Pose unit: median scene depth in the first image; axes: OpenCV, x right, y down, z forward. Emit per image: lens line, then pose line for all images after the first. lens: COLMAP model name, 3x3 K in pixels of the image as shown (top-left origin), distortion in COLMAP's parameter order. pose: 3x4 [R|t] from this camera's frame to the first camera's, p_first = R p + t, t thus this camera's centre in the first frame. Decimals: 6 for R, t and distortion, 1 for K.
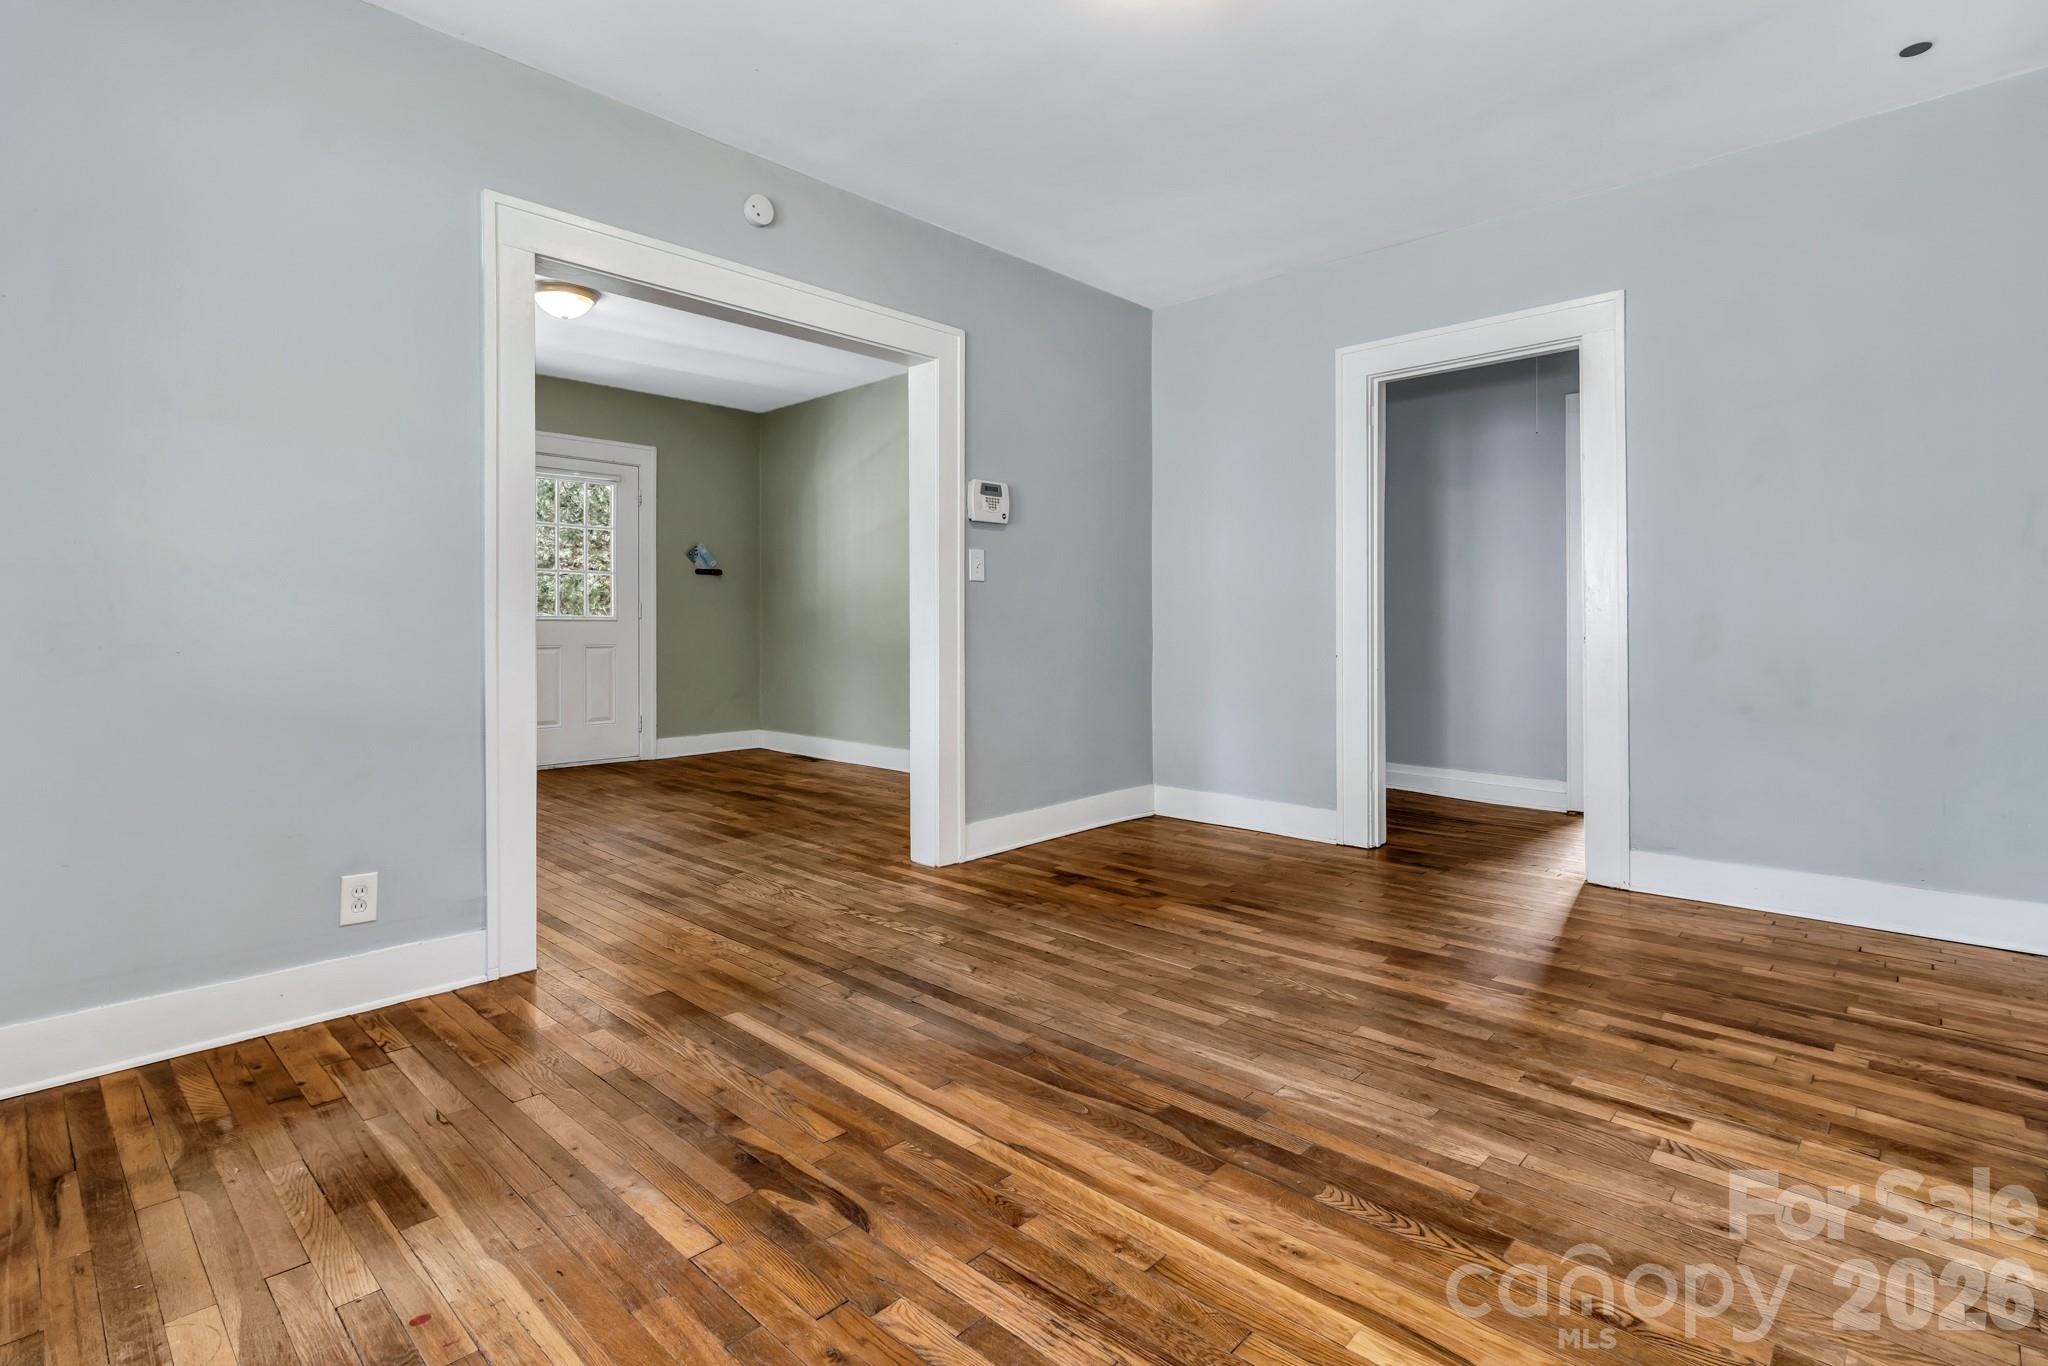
lens RADIAL K [[980.1, 0, 1010.2], [0, 980.1, 625.0], [0, 0, 1]] dist [-0.000182, 0.000454]
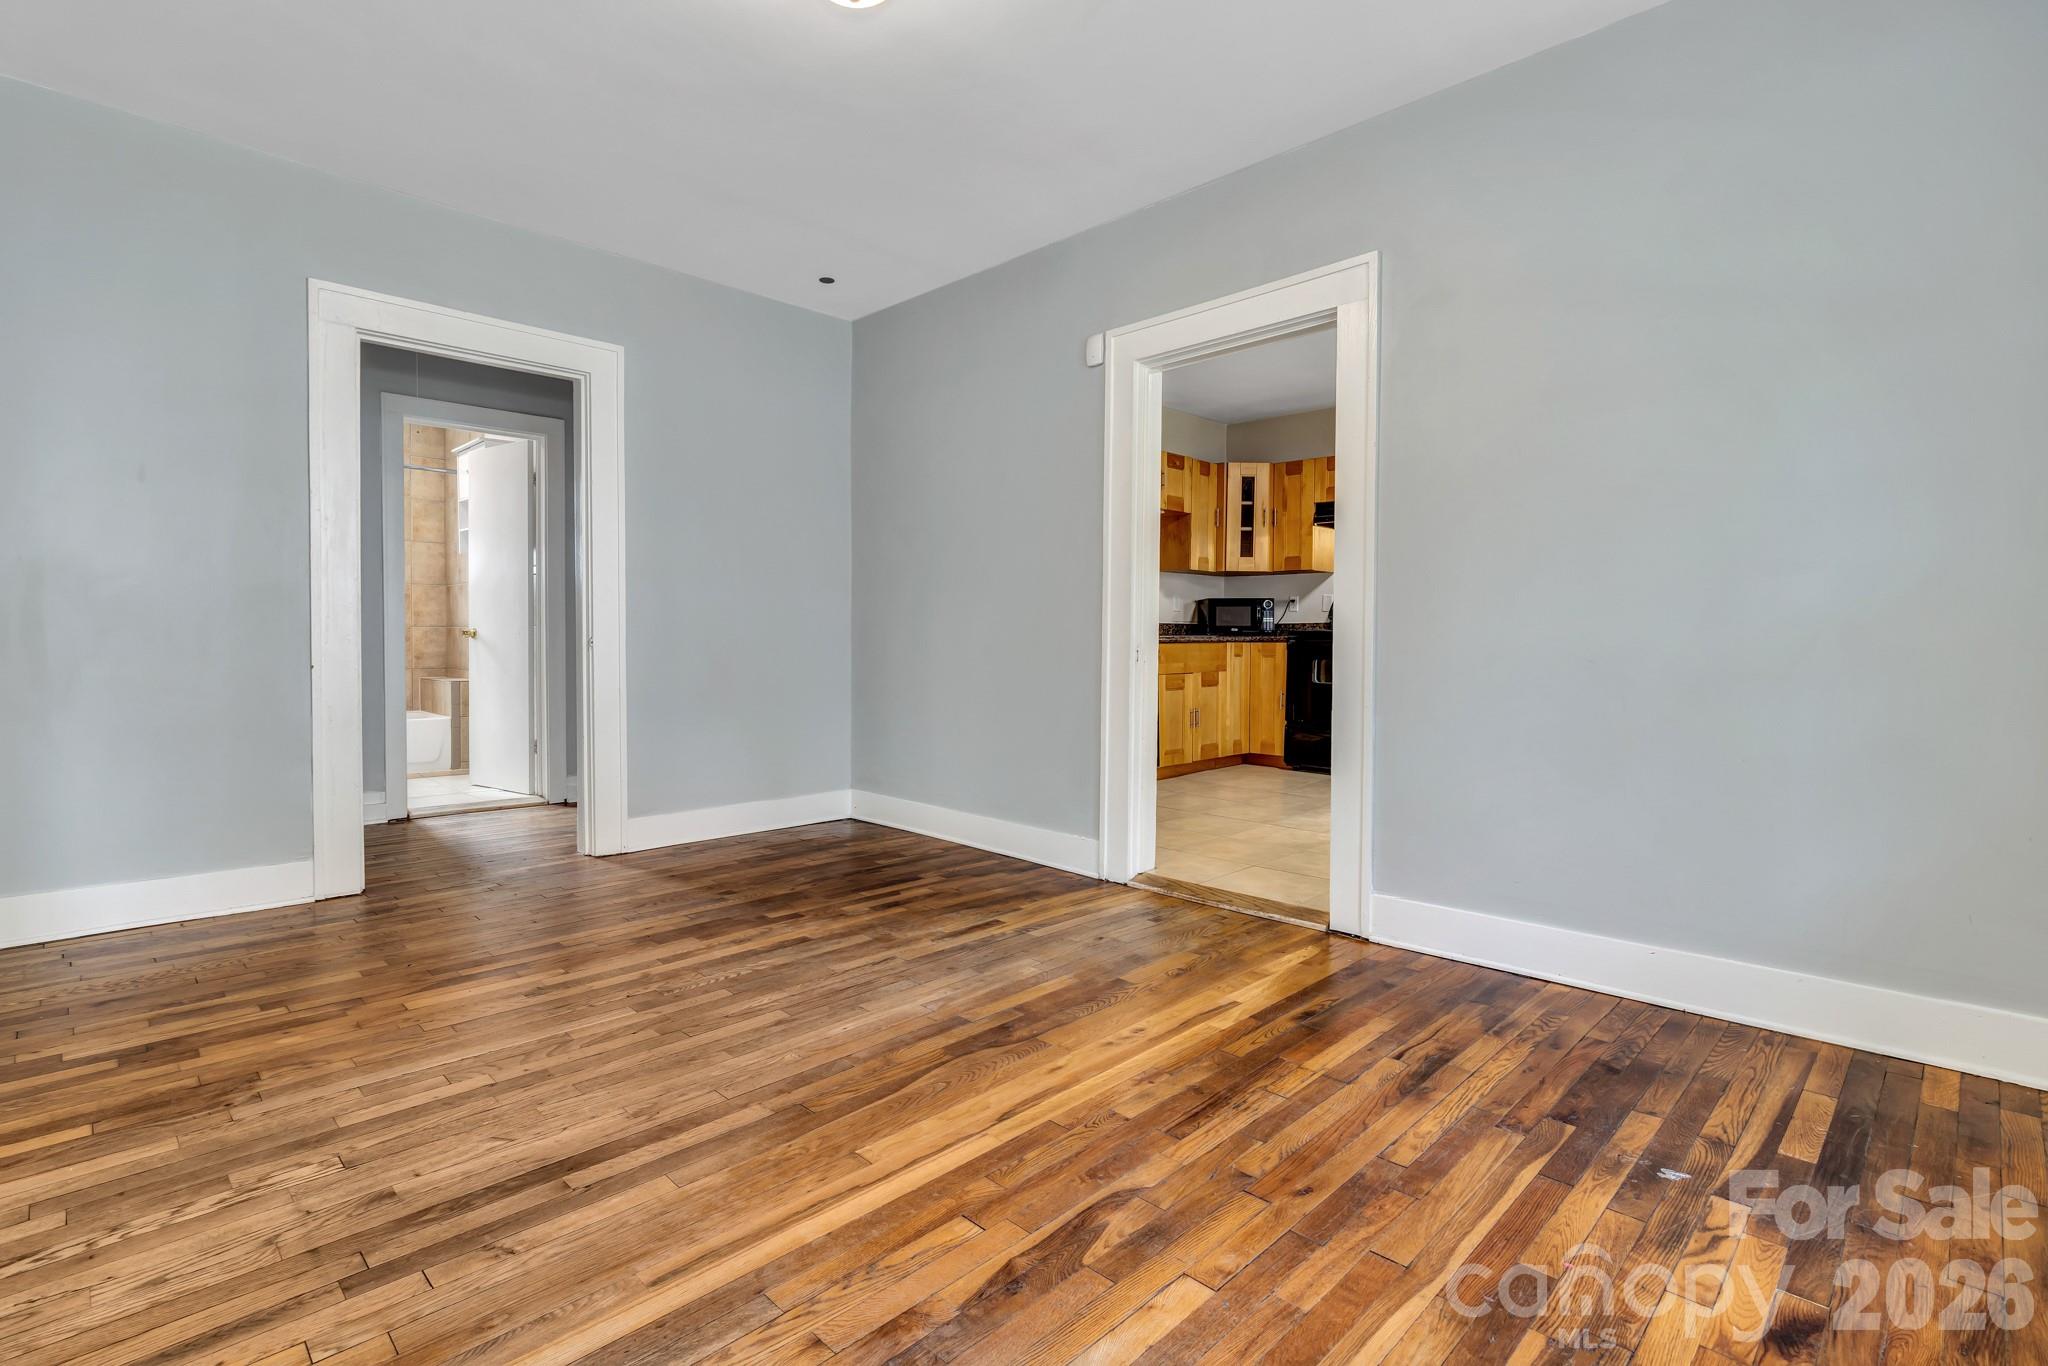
lens RADIAL K [[970.3, 0, 1011.4], [0, 970.3, 659.1], [0, 0, 1]] dist [-0.000131, 0.000201]
pose [[0.025354, -0.019328, 0.999492, -0.834091], [-0.006695, 0.999787, 0.019504, 0.012492], [-0.999656, -0.007186, 0.025219, 0.780849]]
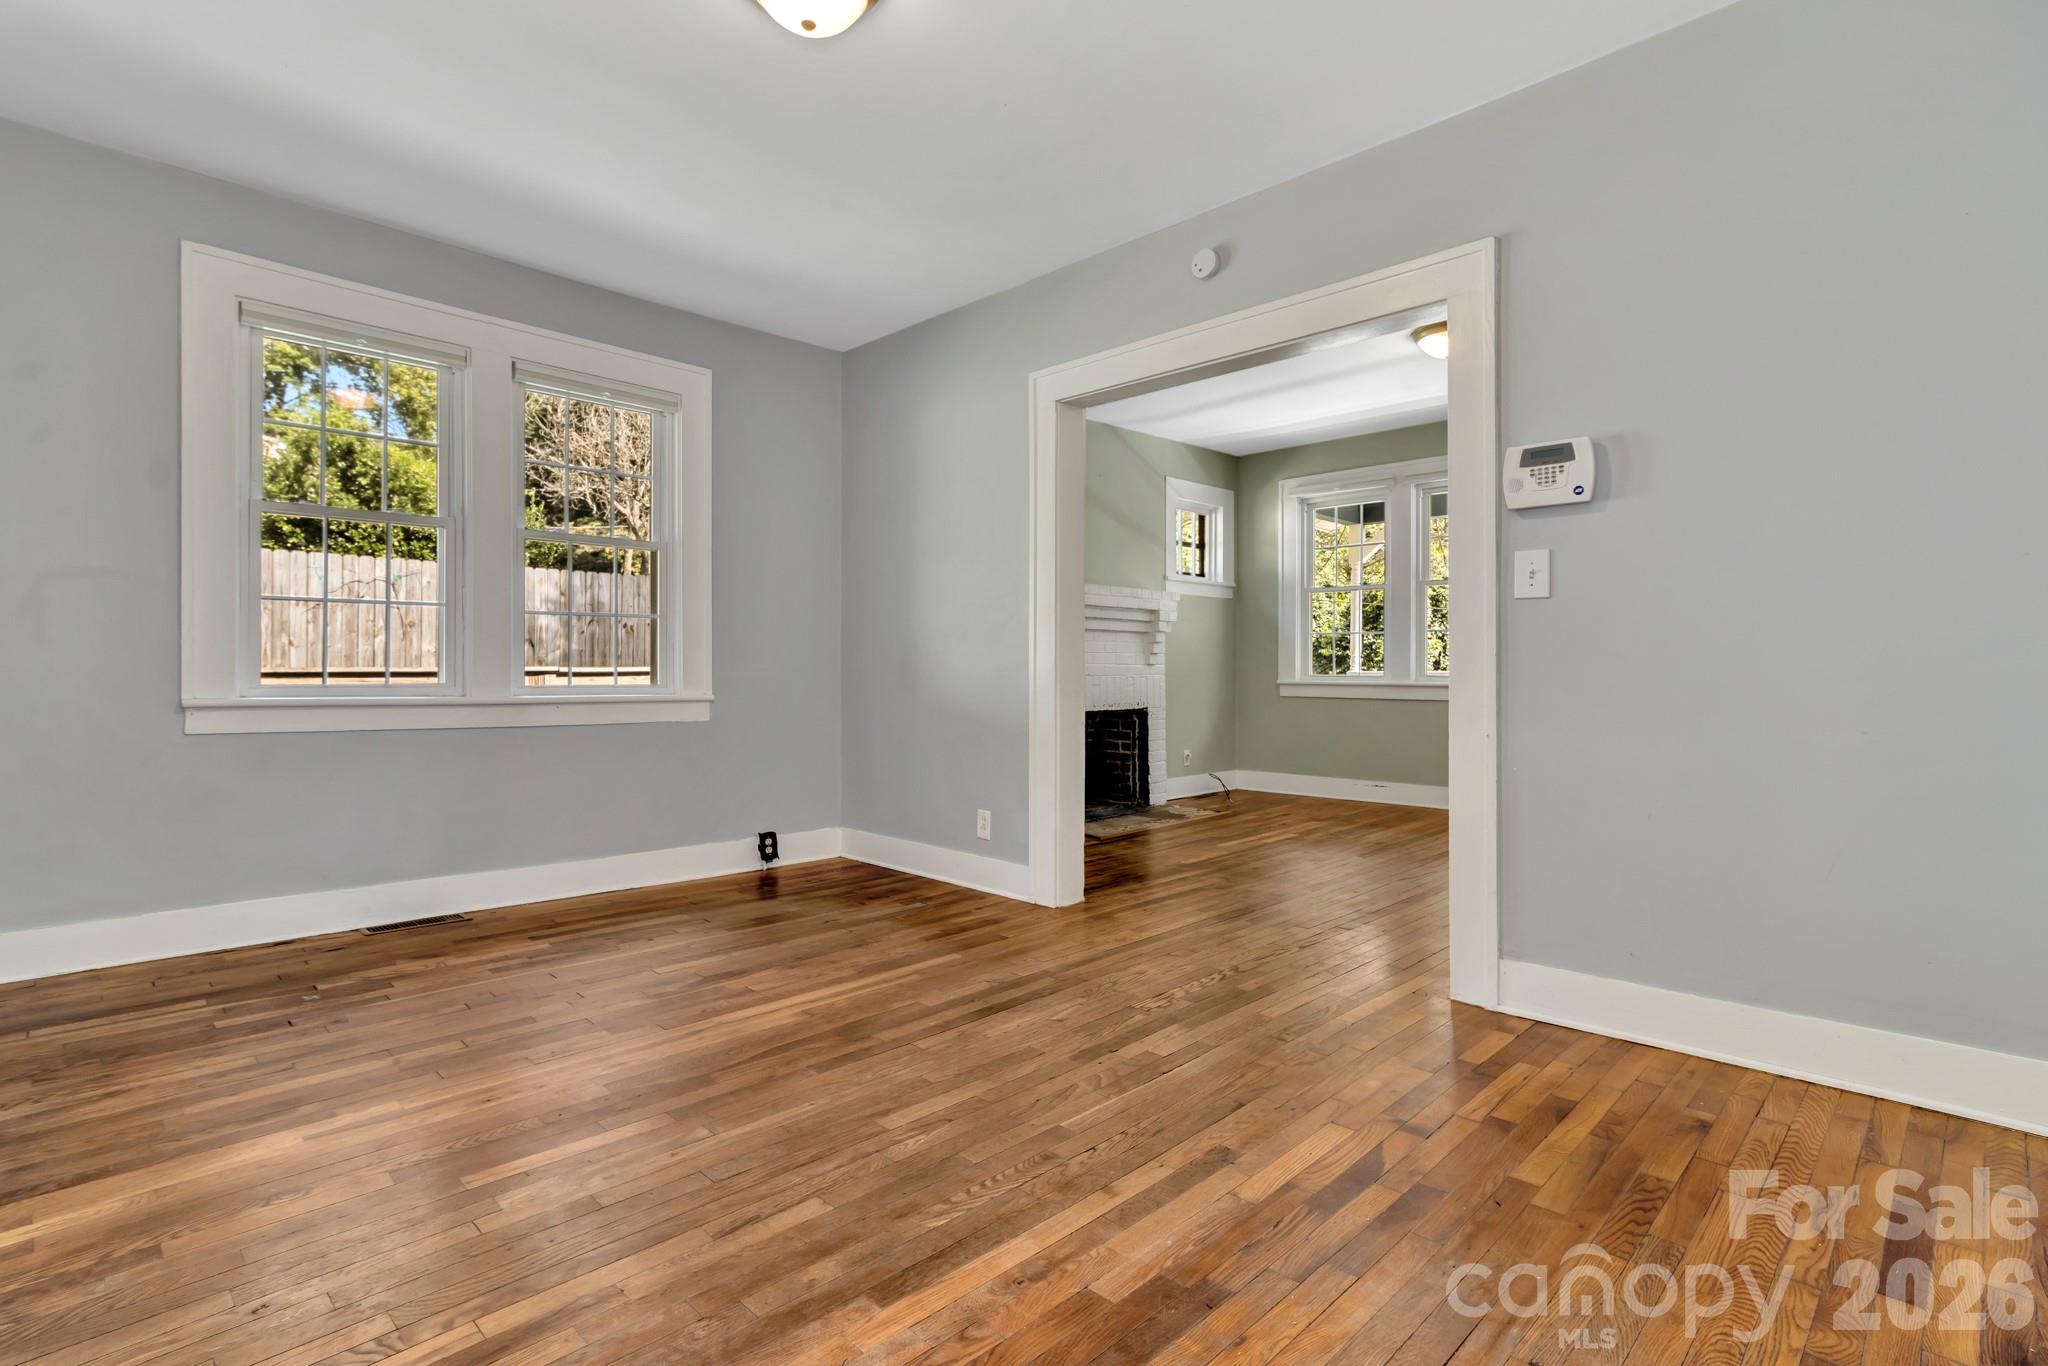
lens RADIAL K [[970.3, 0, 1011.4], [0, 970.3, 659.1], [0, 0, 1]] dist [-0.000131, 0.000201]
pose [[-0.021628, -0.004870, -0.999754, 1.129650], [-0.003194, 0.999983, -0.004802, 0.000003], [0.999761, 0.003089, -0.021643, 1.194773]]
